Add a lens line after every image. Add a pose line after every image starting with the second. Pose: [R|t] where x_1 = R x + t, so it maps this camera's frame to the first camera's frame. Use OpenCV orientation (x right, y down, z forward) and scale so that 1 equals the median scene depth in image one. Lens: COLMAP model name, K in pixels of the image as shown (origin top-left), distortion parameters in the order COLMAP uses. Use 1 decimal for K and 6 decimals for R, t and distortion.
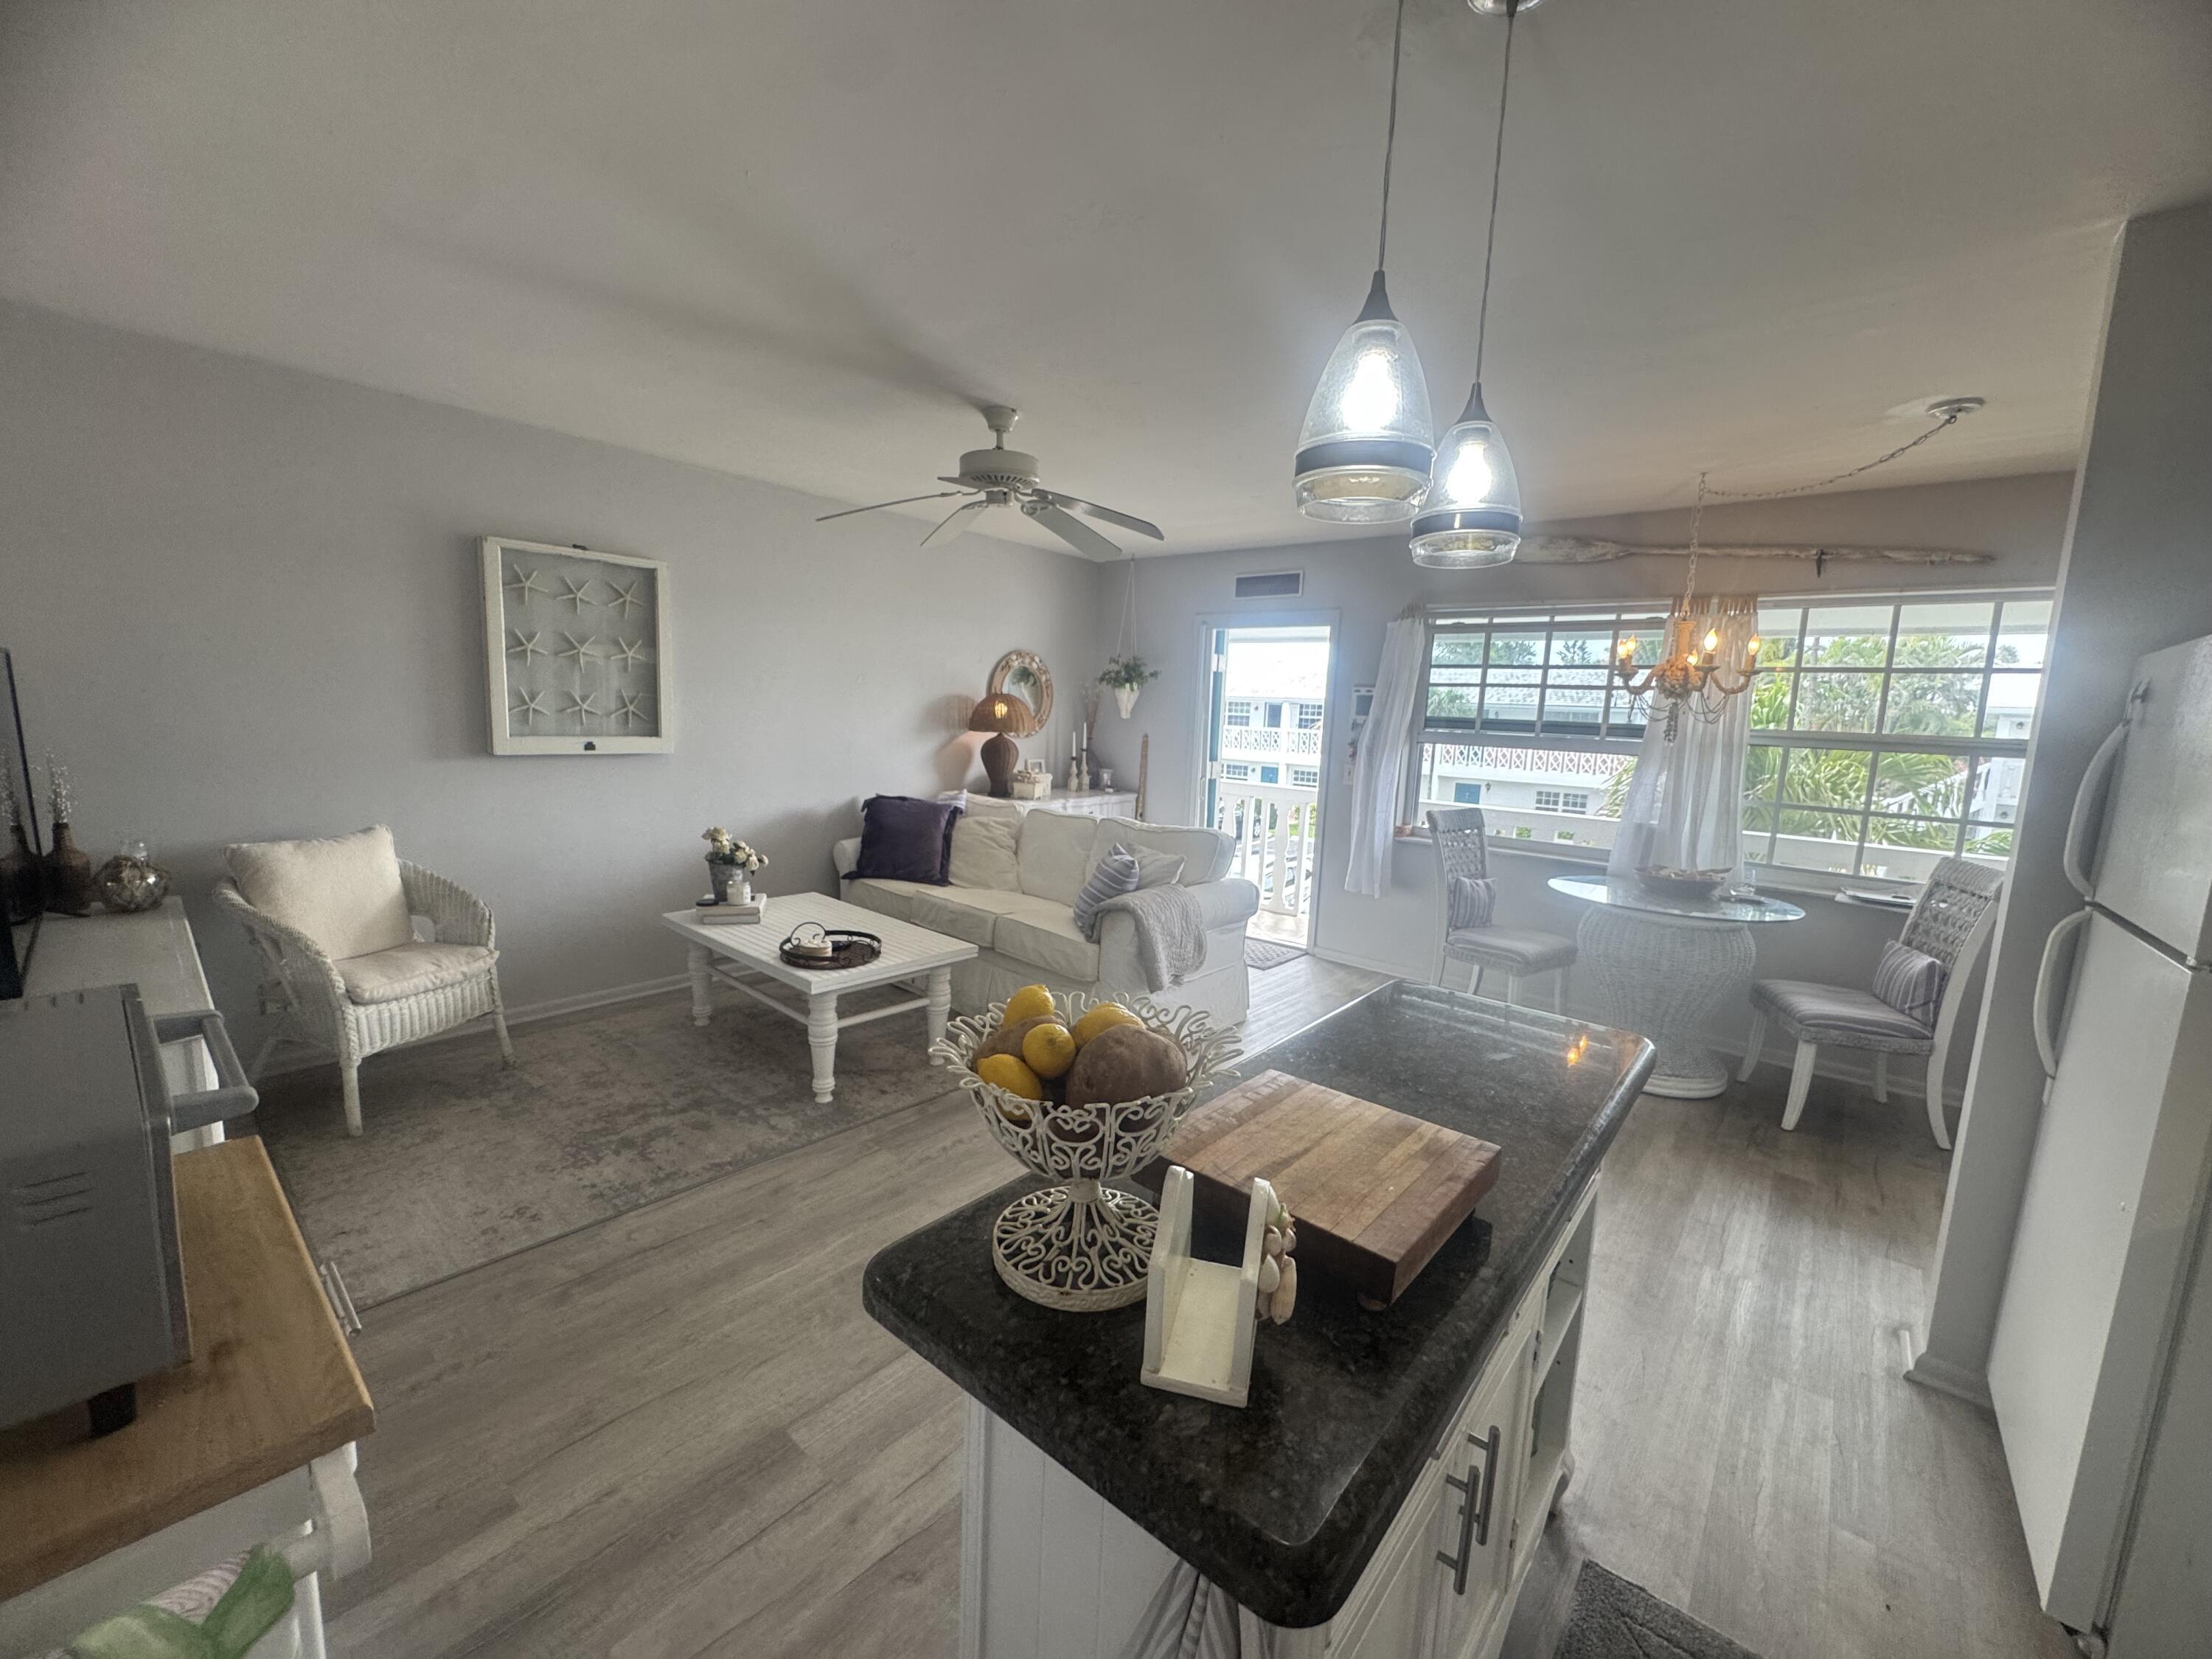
lens RADIAL K [[888.7, 0, 1113.1], [0, 888.7, 824.7], [0, 0, 1]] dist [-0.004299, -0.000195]
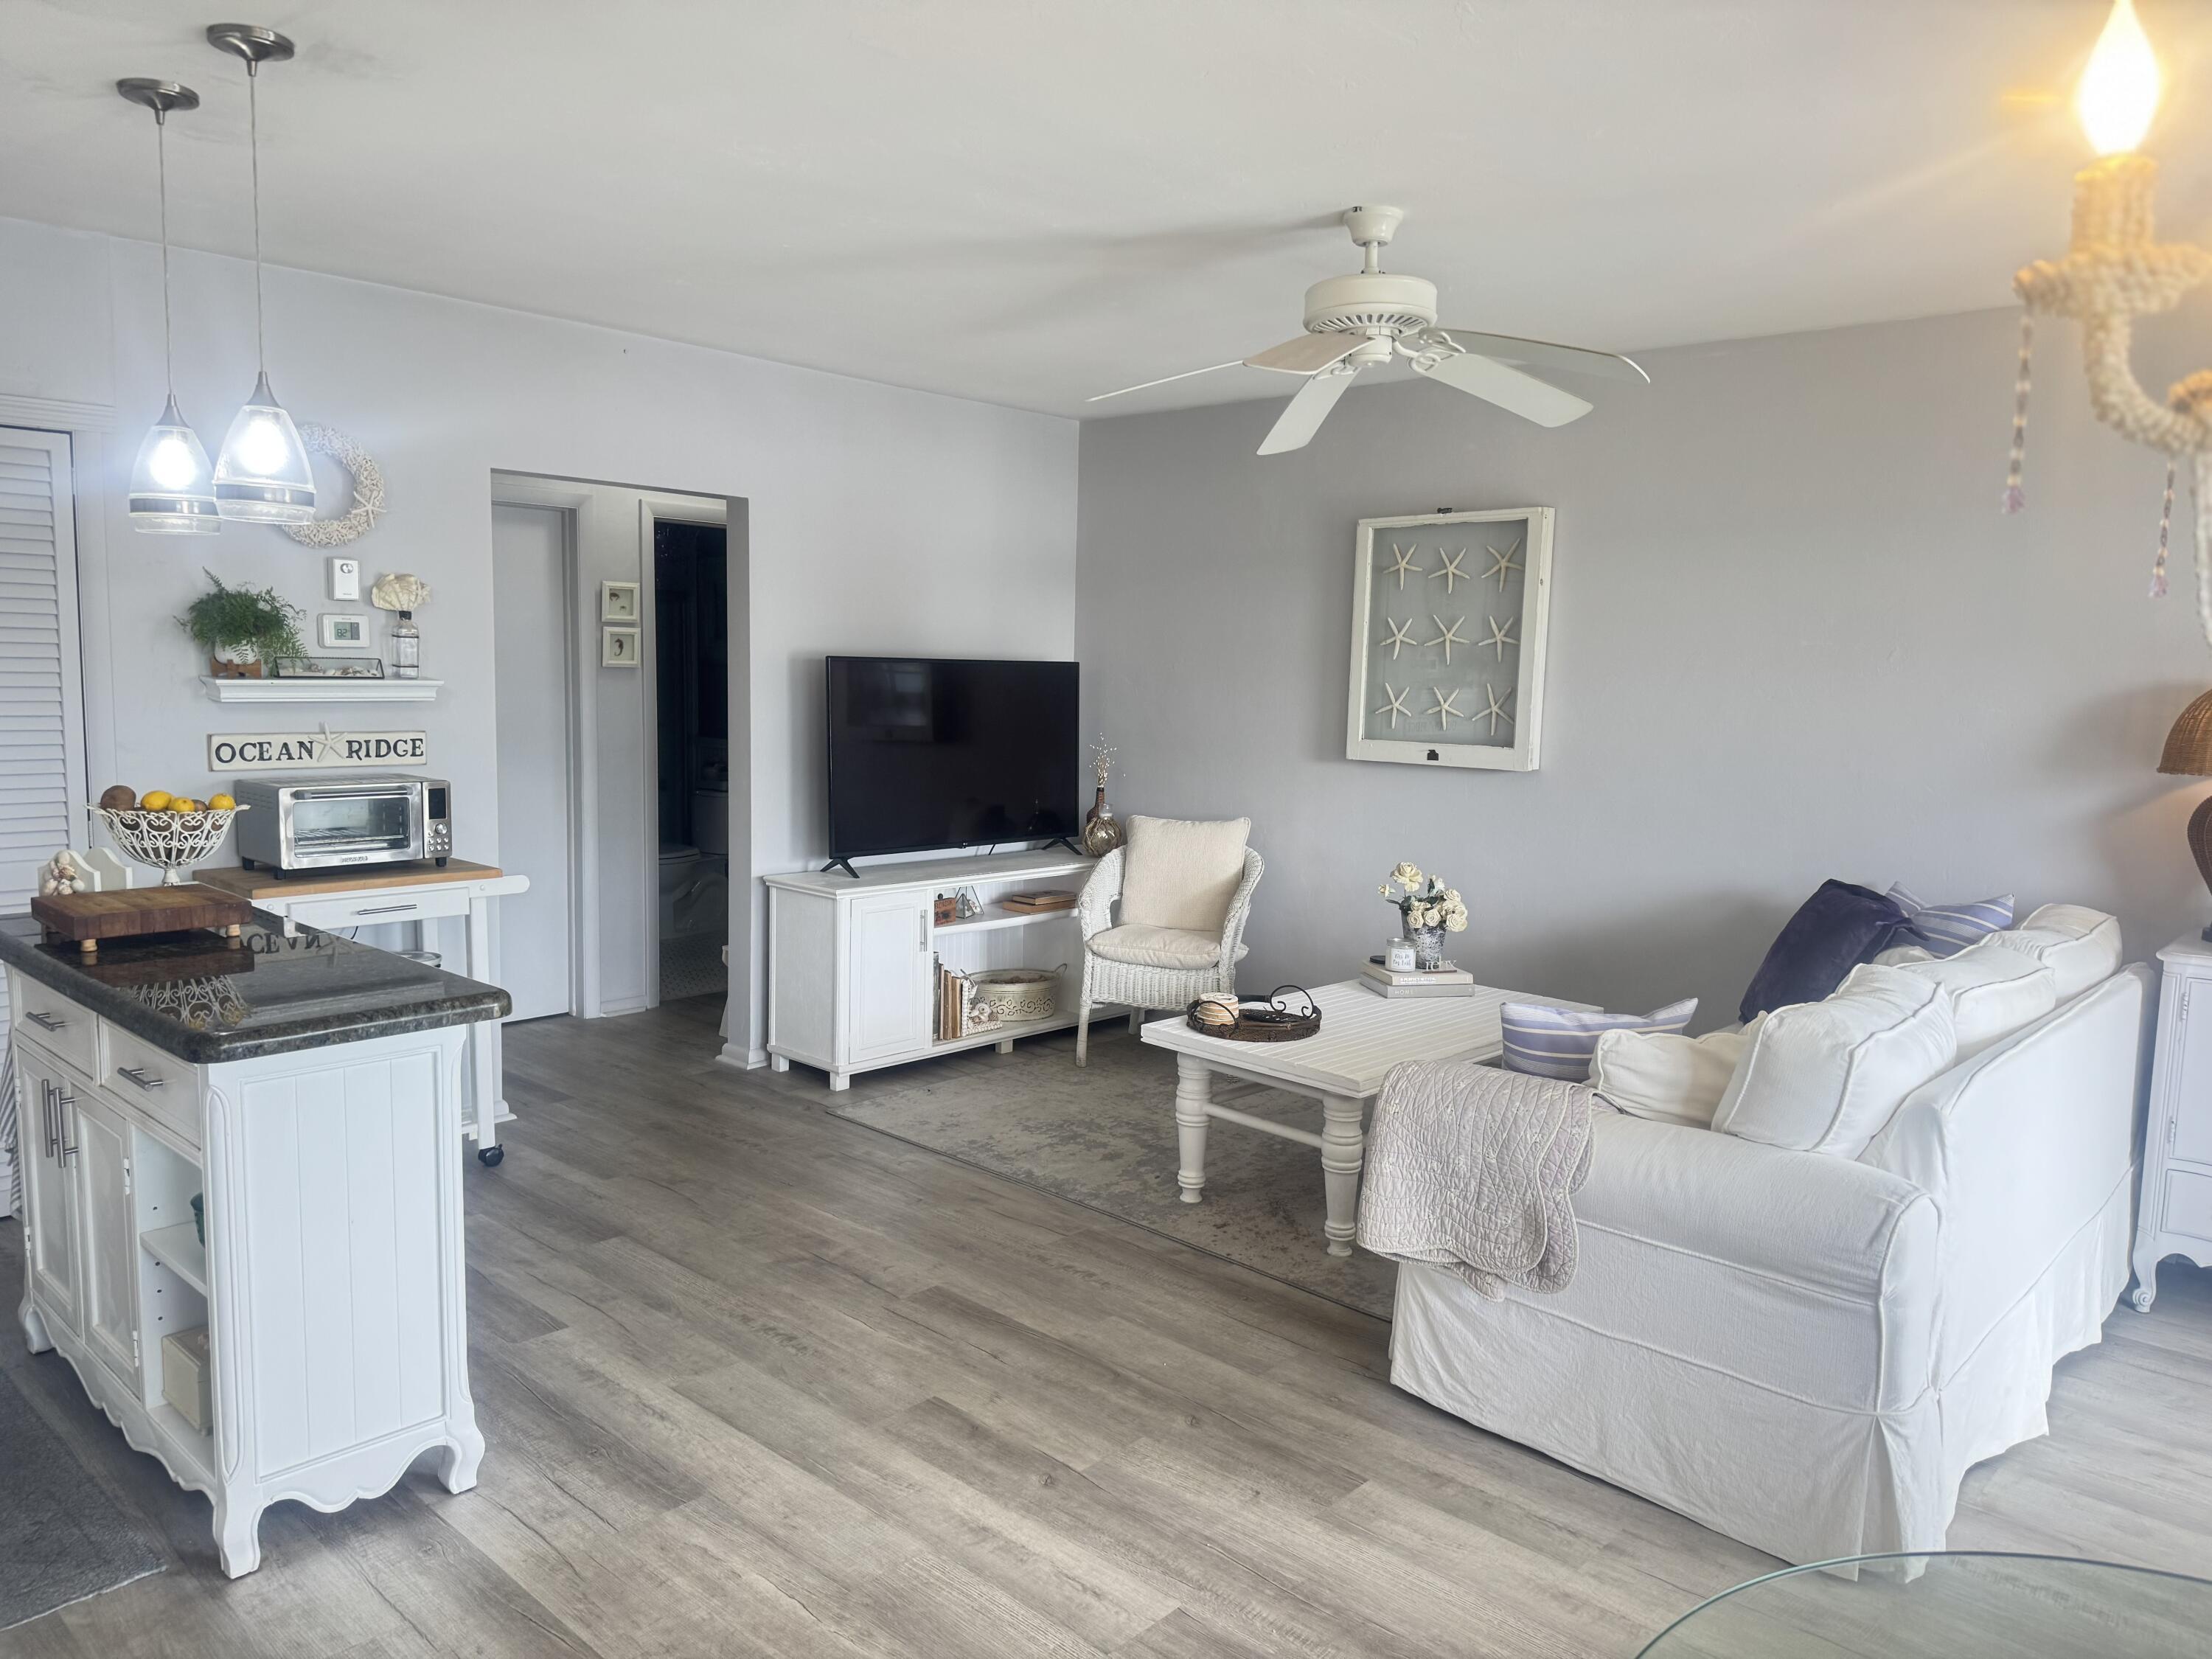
lens RADIAL K [[1529.3, 0, 1112.8], [0, 1529.3, 836.0], [0, 0, 1]] dist [0.073080, 0.000725]
pose [[-0.034172, 0.072150, -0.996808, 0.962268], [-0.160986, 0.983969, 0.076740, -0.090072], [0.986365, 0.163095, -0.022009, 0.891301]]
